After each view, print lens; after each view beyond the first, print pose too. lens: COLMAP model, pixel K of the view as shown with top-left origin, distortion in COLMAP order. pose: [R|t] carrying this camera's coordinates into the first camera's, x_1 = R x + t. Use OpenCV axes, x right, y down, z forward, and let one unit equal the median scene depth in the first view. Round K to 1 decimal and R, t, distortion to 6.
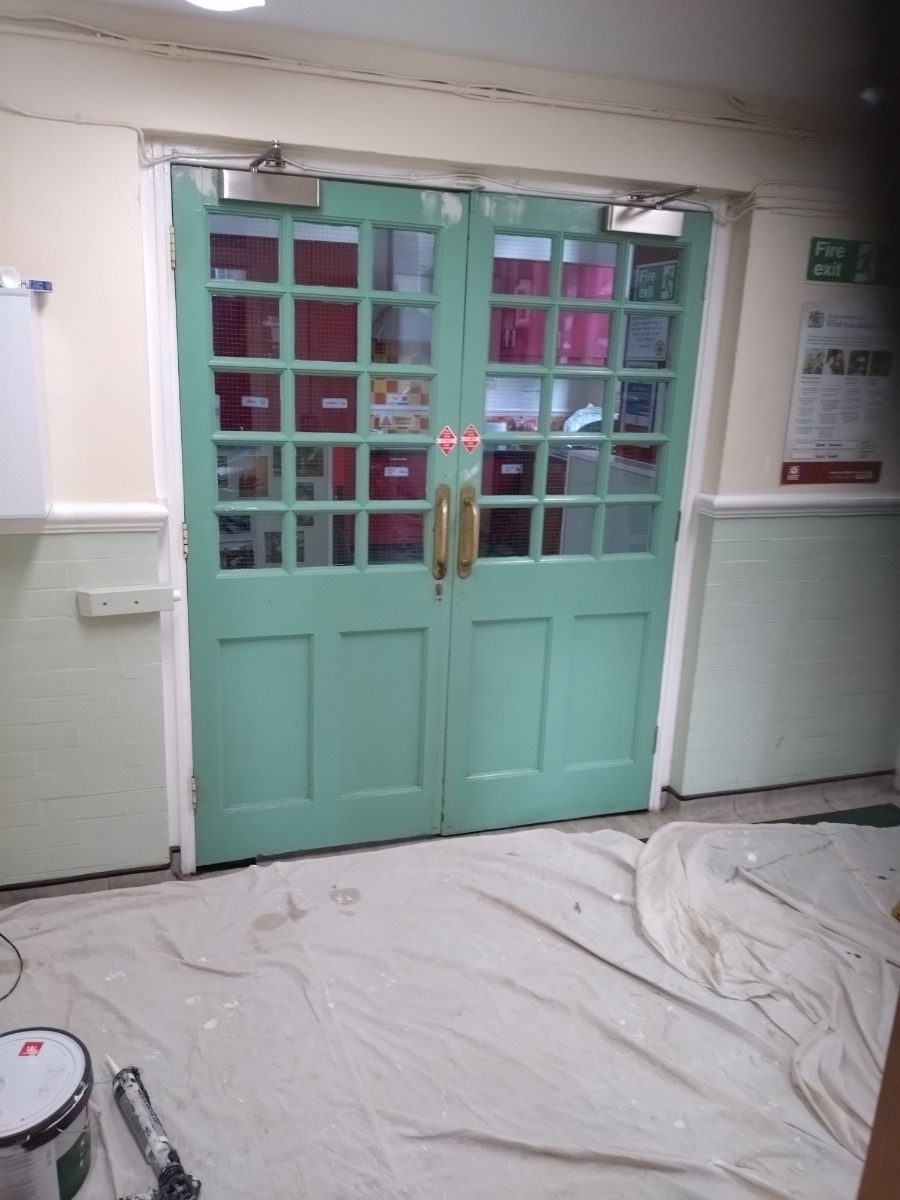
lens RADIAL K [[909.1, 0, 449.3], [0, 909.1, 595.0], [0, 0, 1]] dist [0.072894, -0.146982]
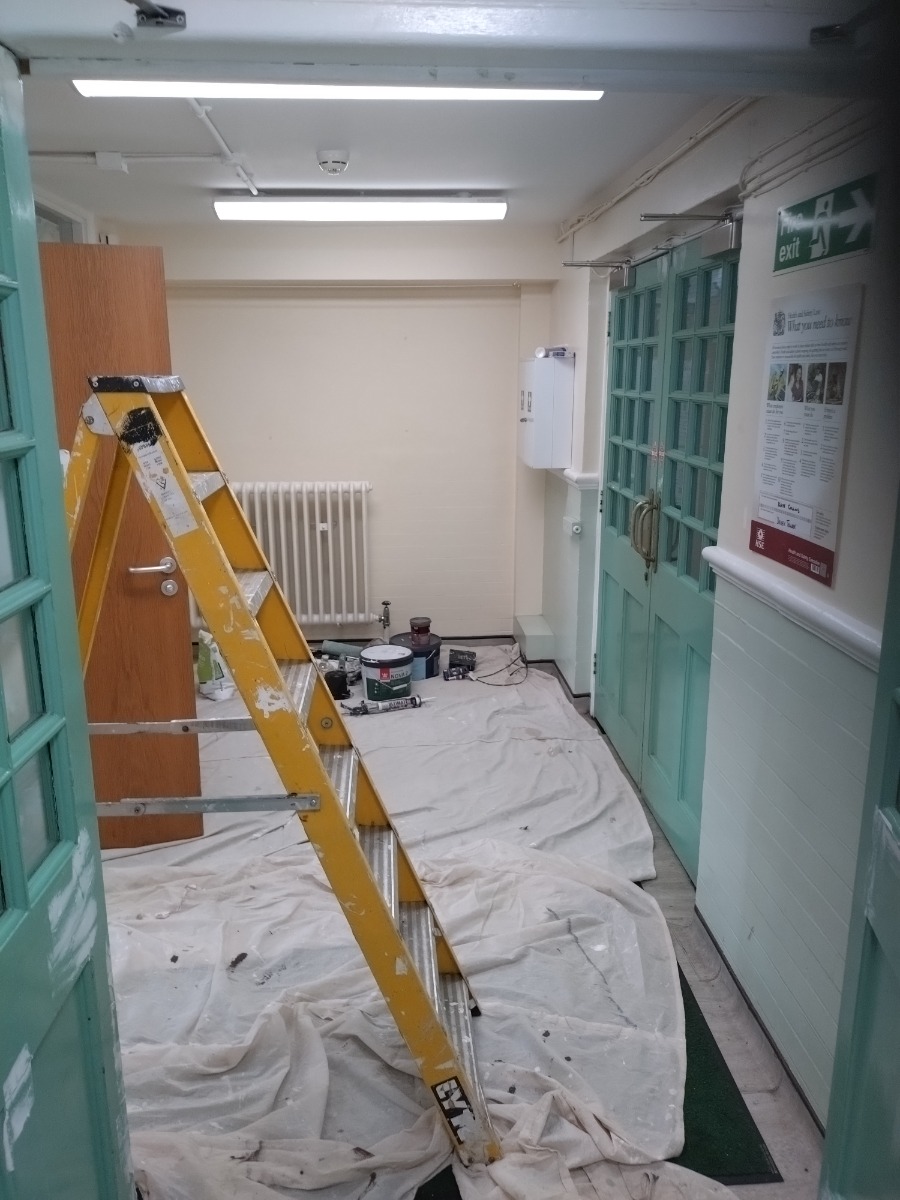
lens RADIAL K [[909.1, 0, 449.3], [0, 909.1, 595.0], [0, 0, 1]] dist [0.072894, -0.146982]
pose [[-0.255661, 0.194867, -0.946924, 1.149924], [-0.259160, 0.929812, 0.261316, -0.220347], [0.931383, 0.312213, -0.187215, 0.942025]]
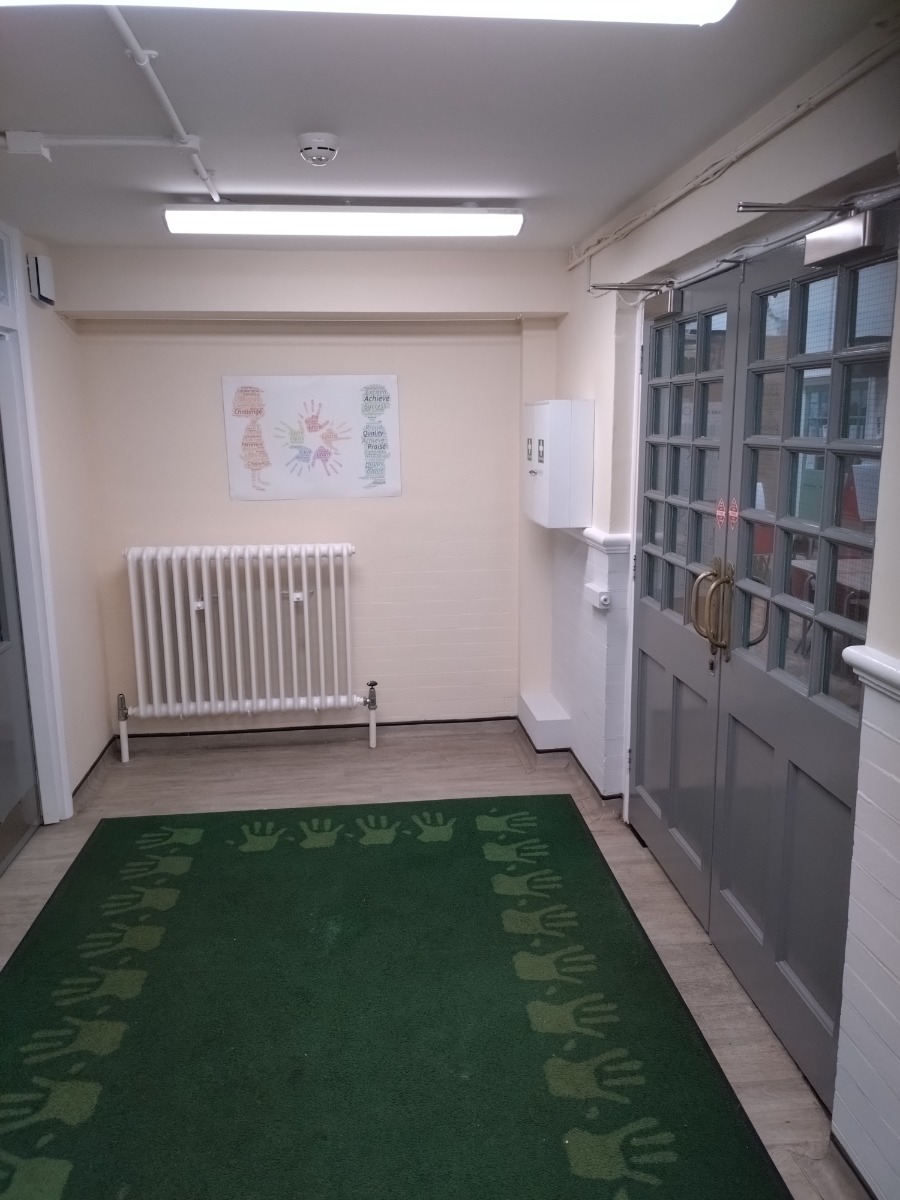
lens RADIAL K [[897.1, 0, 451.2], [0, 897.1, 588.1], [0, 0, 1]] dist [0.085256, -0.126111]
pose [[-0.208596, 0.143945, -0.967351, 0.926454], [-0.253876, 0.947233, 0.195697, -0.192076], [0.944476, 0.286409, -0.161045, 0.829776]]
